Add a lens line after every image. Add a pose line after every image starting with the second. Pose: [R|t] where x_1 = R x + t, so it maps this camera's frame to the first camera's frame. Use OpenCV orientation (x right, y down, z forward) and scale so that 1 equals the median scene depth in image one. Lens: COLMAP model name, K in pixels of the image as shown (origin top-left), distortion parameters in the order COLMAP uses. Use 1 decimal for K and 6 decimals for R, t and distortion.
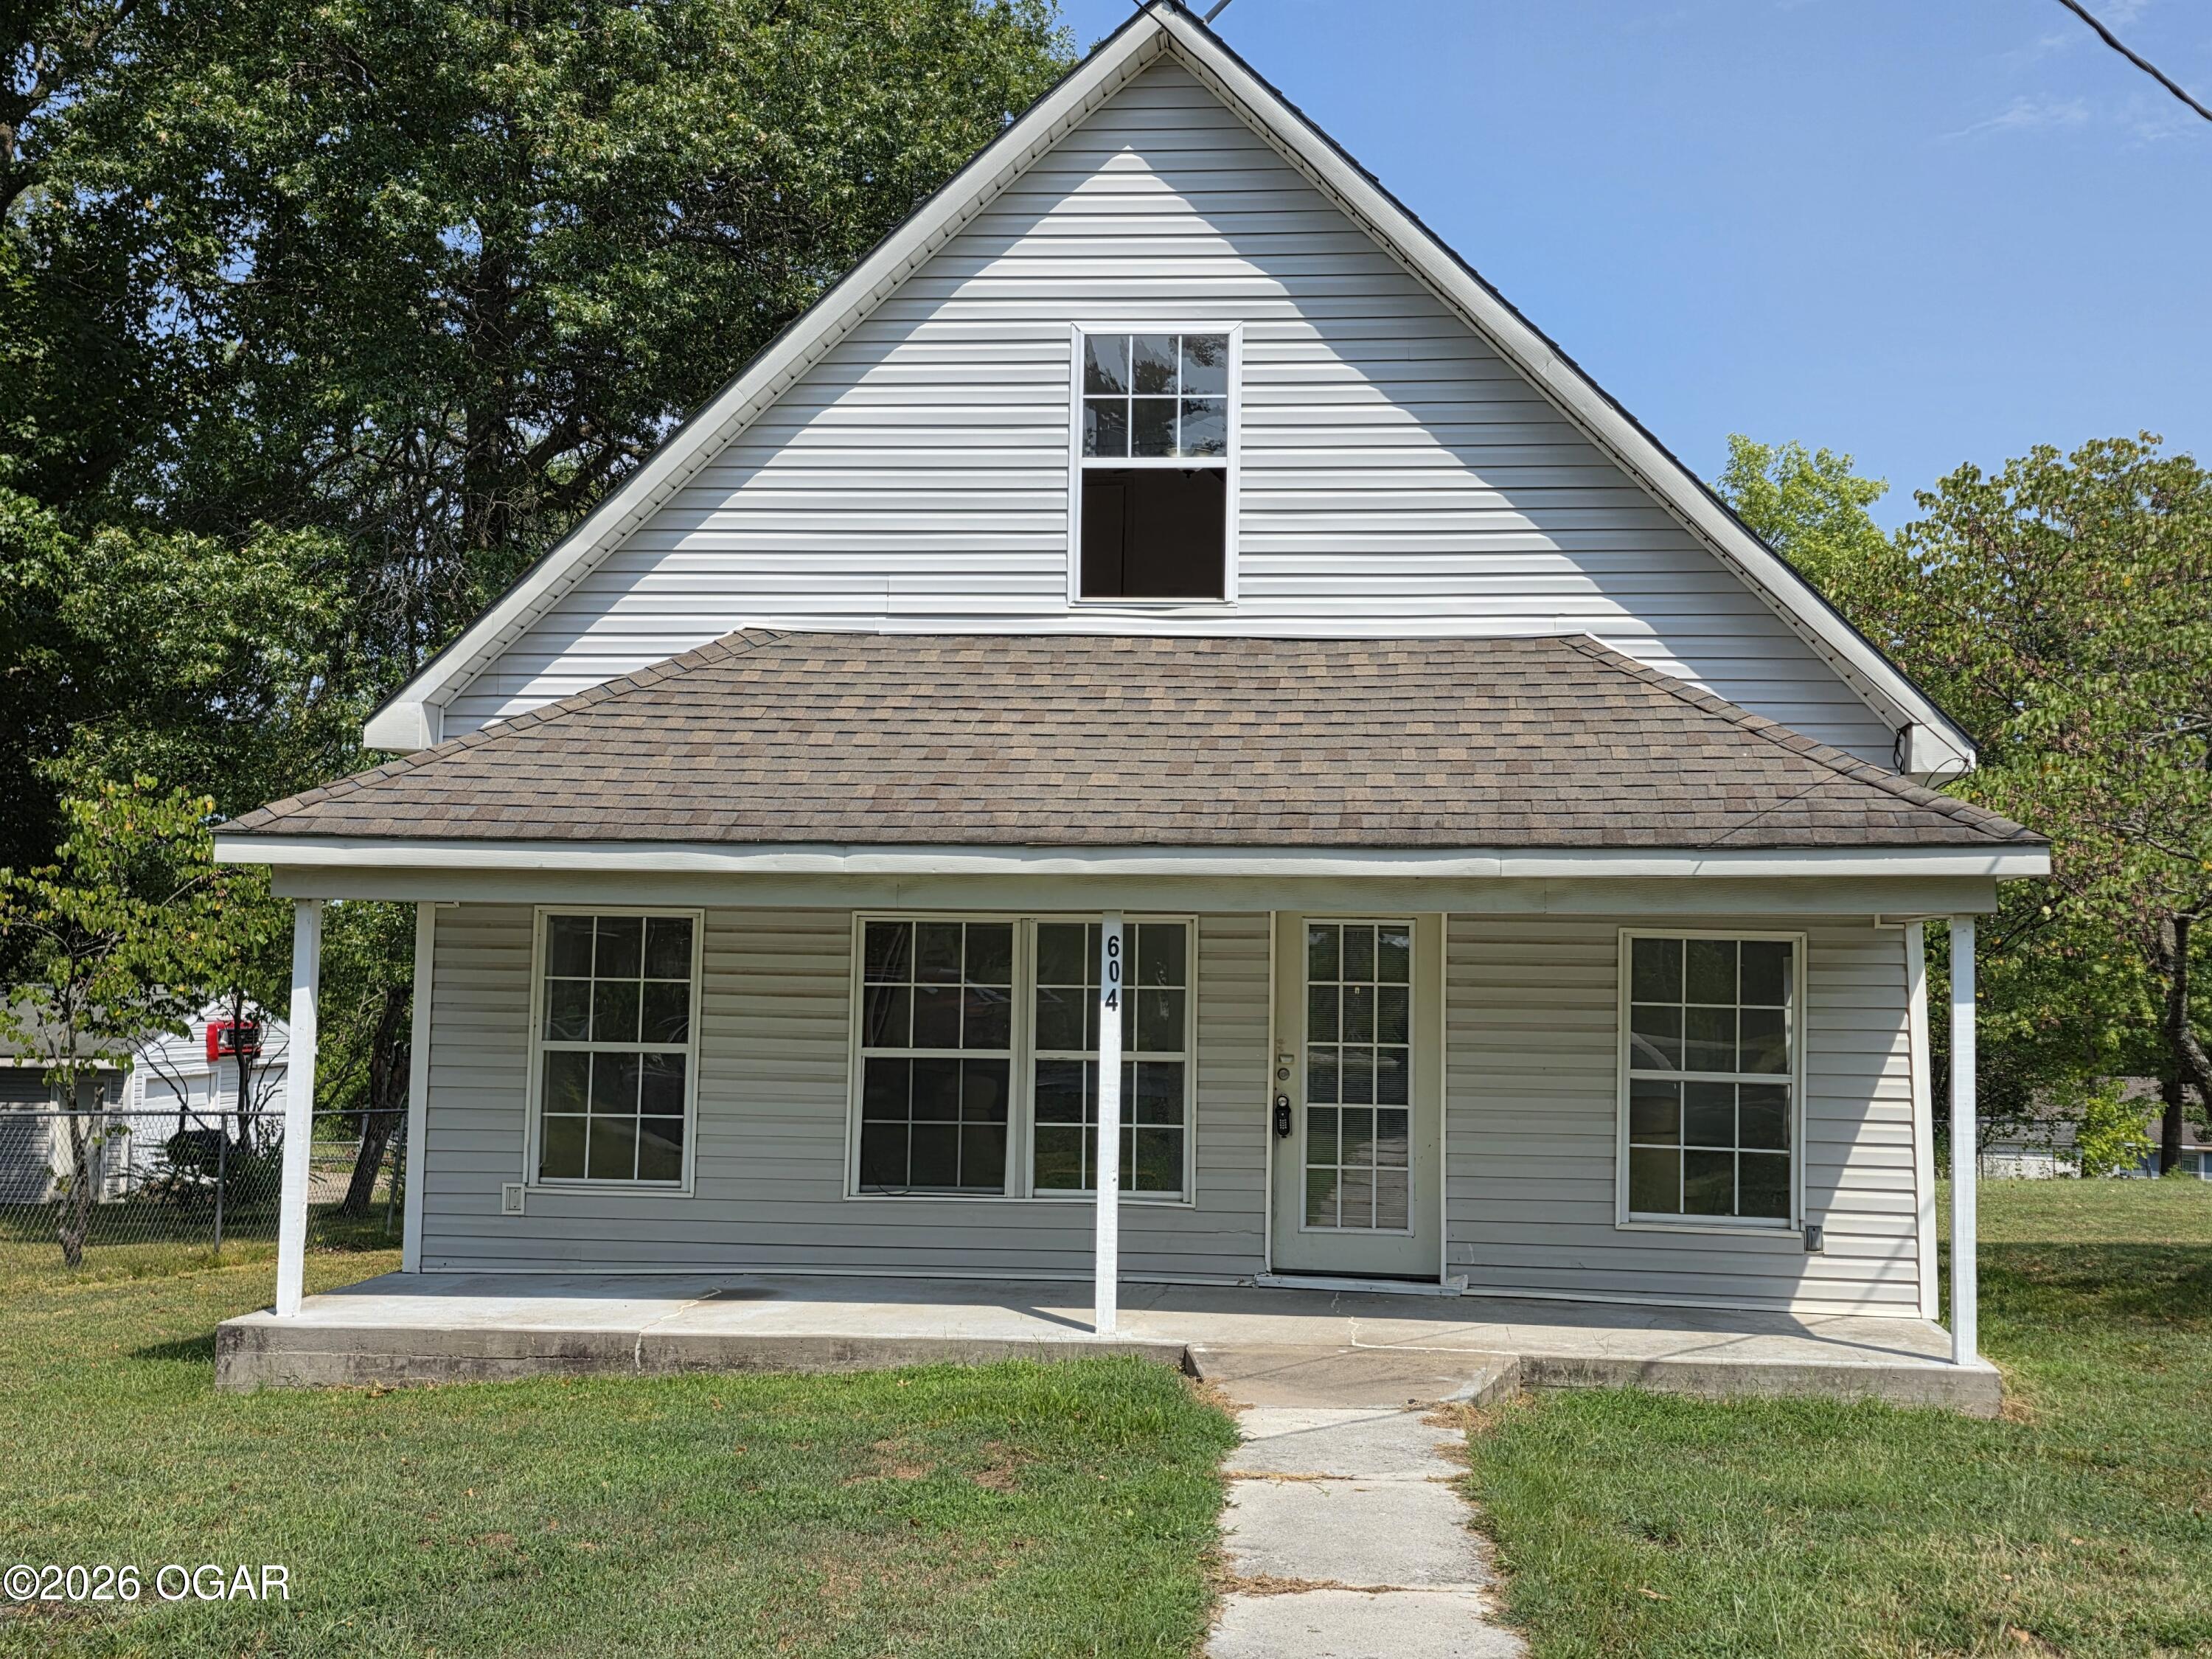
lens RADIAL K [[2319.4, 0, 1112.7], [0, 2319.4, 835.4], [0, 0, 1]] dist [0.054909, -0.023756]
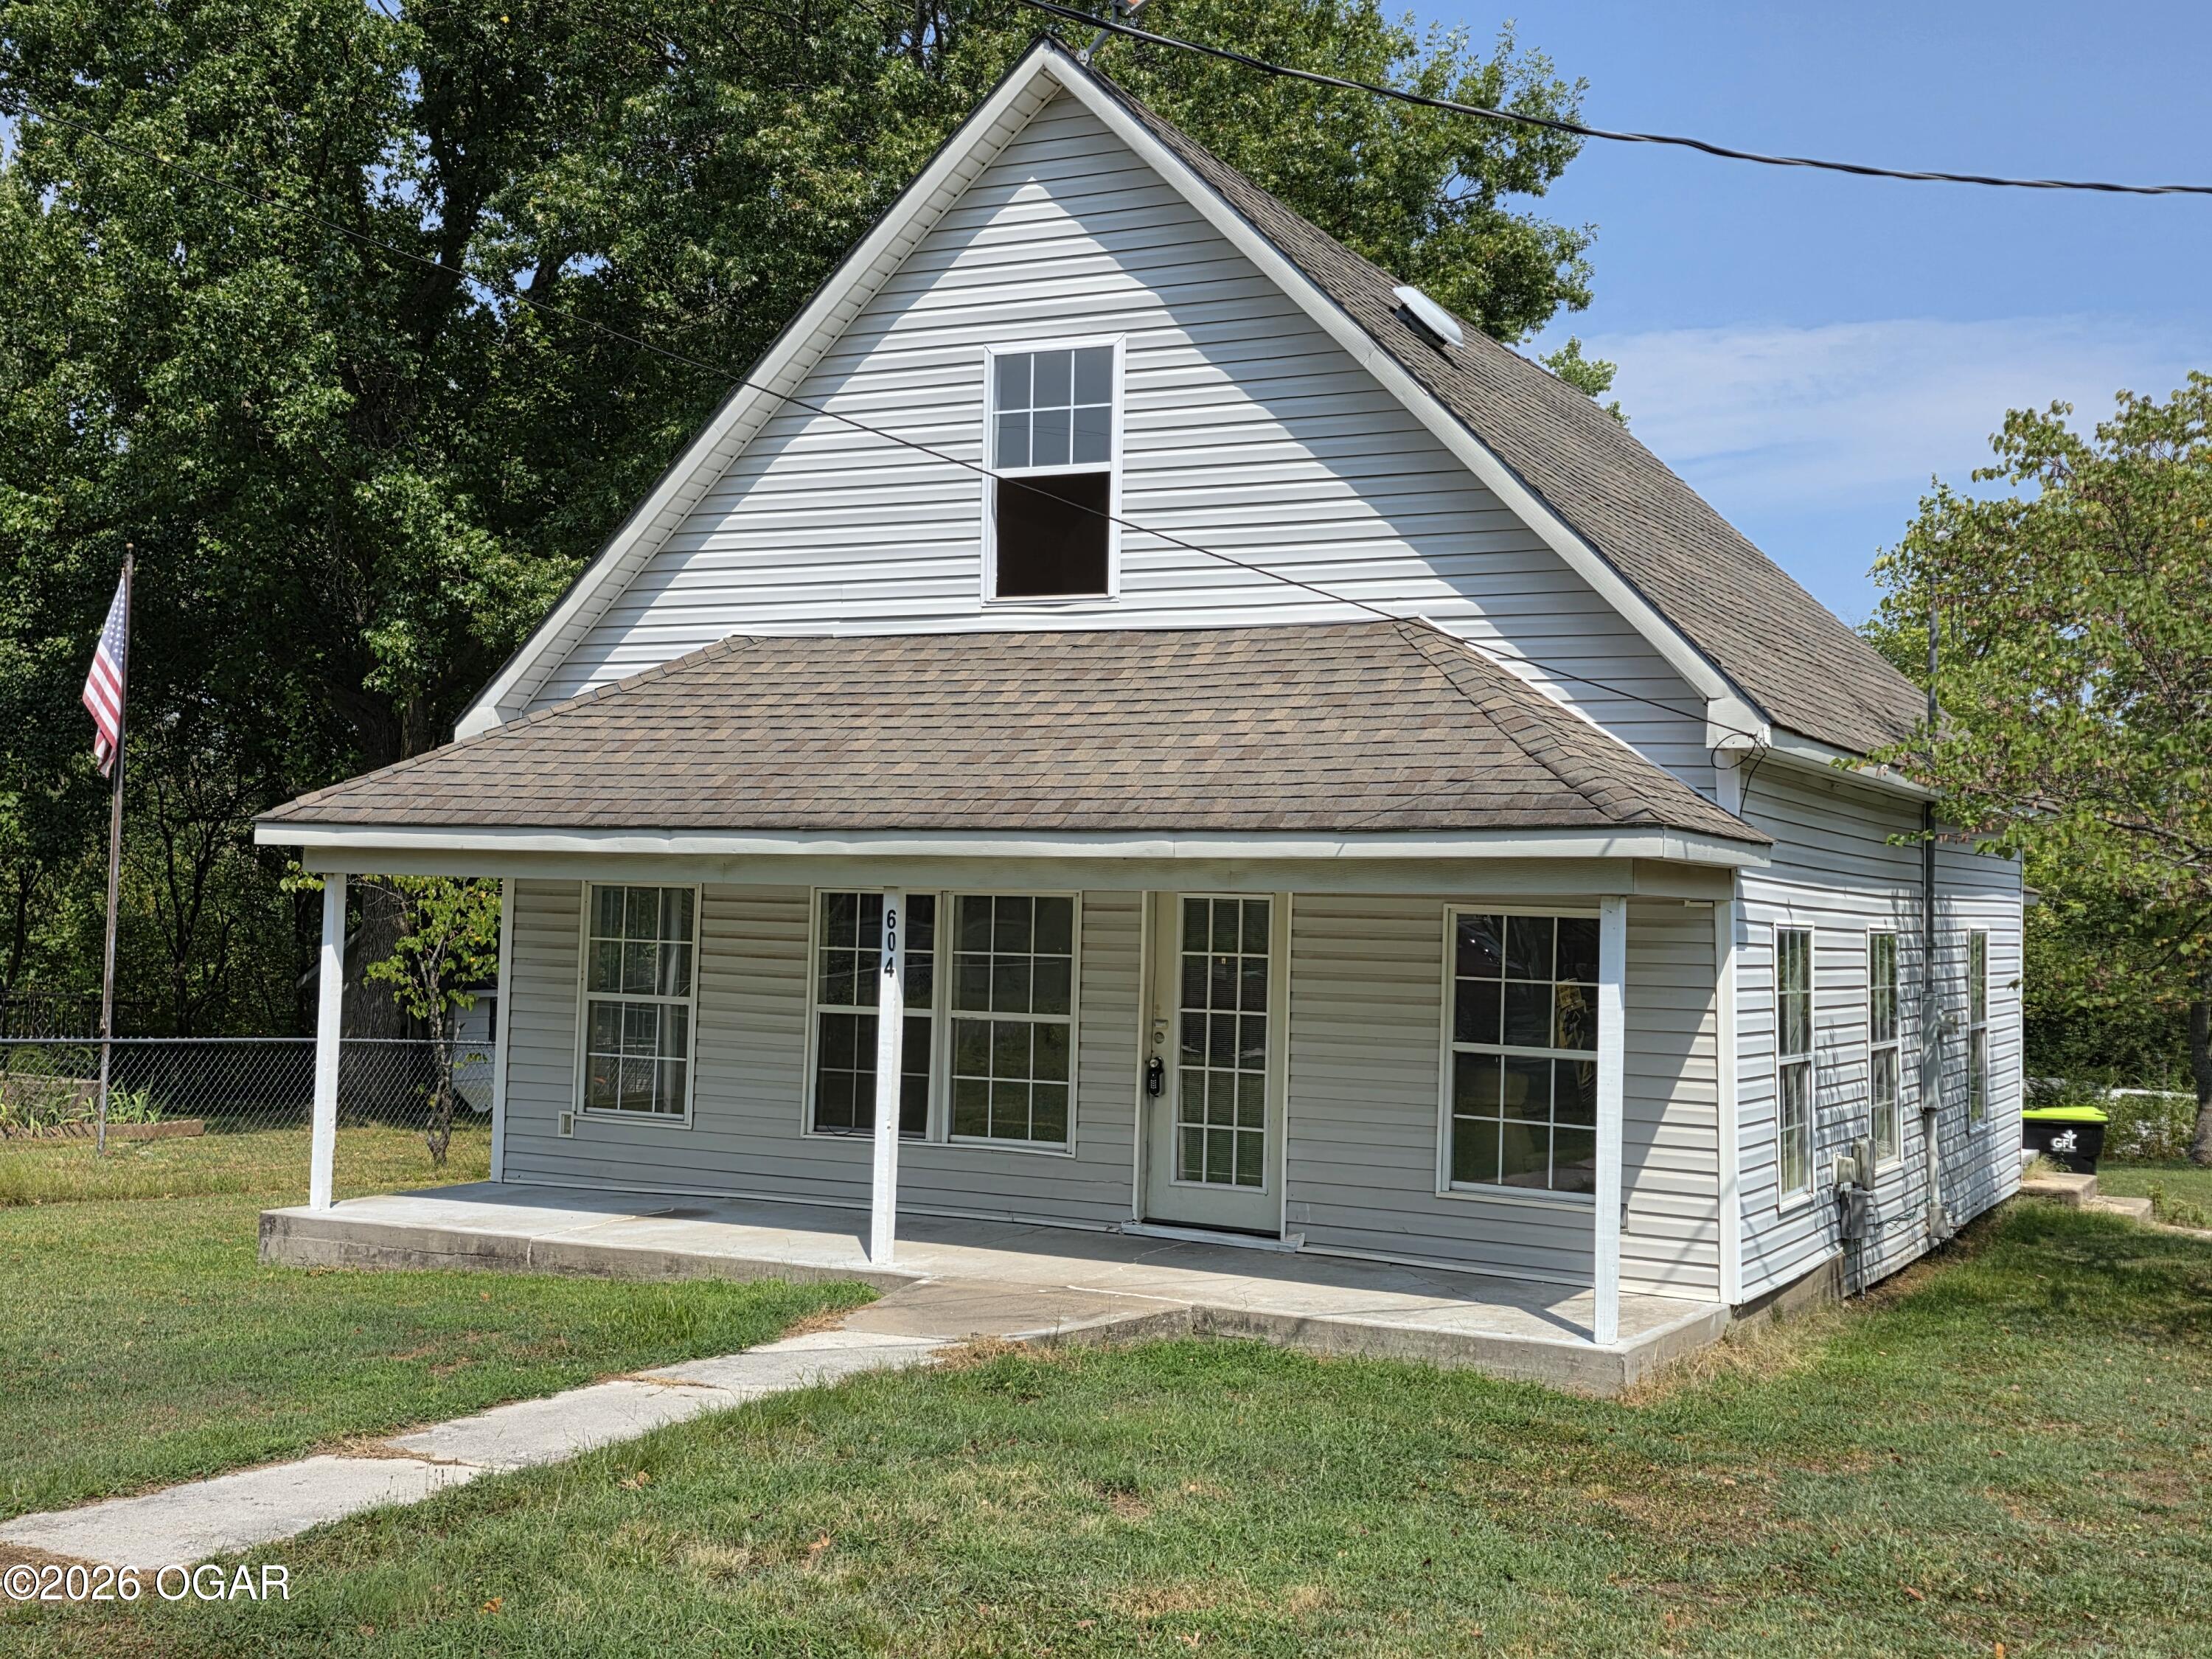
lens RADIAL K [[2319.4, 0, 1112.7], [0, 2319.4, 835.4], [0, 0, 1]] dist [0.054909, -0.023756]
pose [[0.935835, -0.002924, -0.352426, 0.429503], [0.010273, 0.999767, 0.018986, -0.010853], [0.352289, -0.021388, 0.935647, -0.005581]]
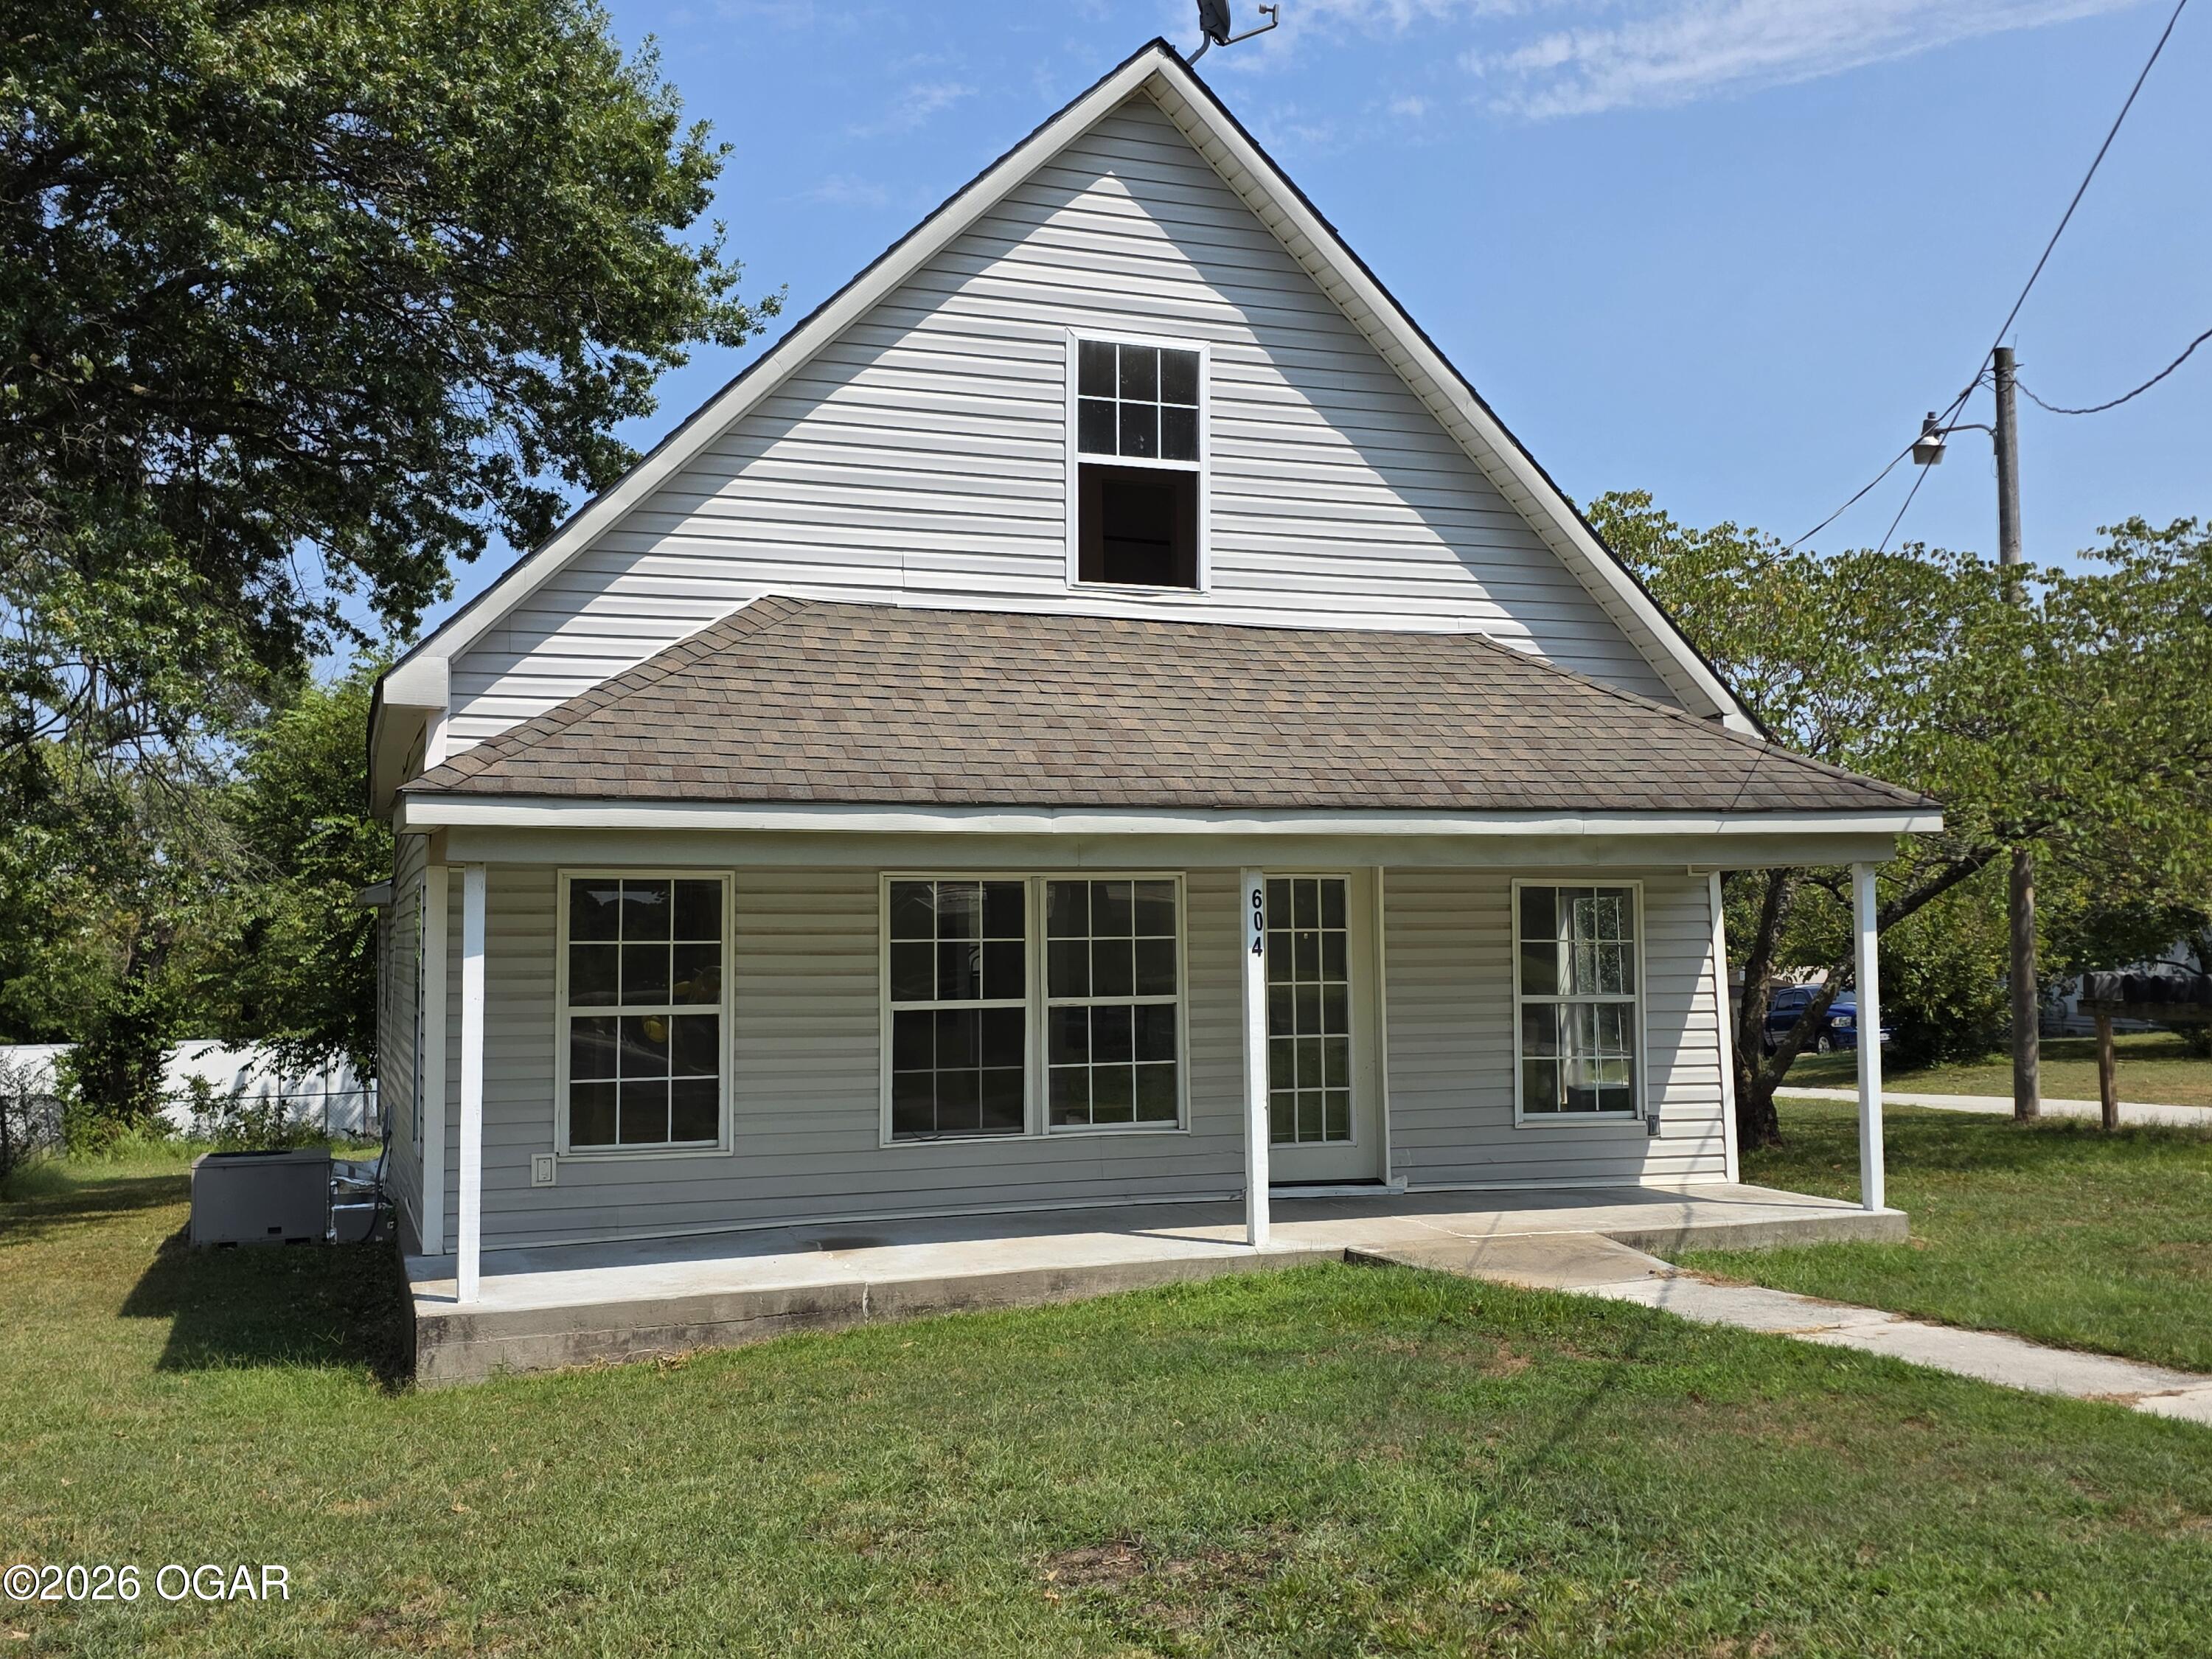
lens RADIAL K [[2132.8, 0, 1049.0], [0, 2132.8, 821.3], [0, 0, 1]] dist [0.055929, -0.002776]
pose [[0.901747, 0.000013, 0.432263, -0.464267], [-0.002707, 0.999981, 0.005617, 0.004525], [-0.432255, -0.006235, 0.901730, 0.102949]]
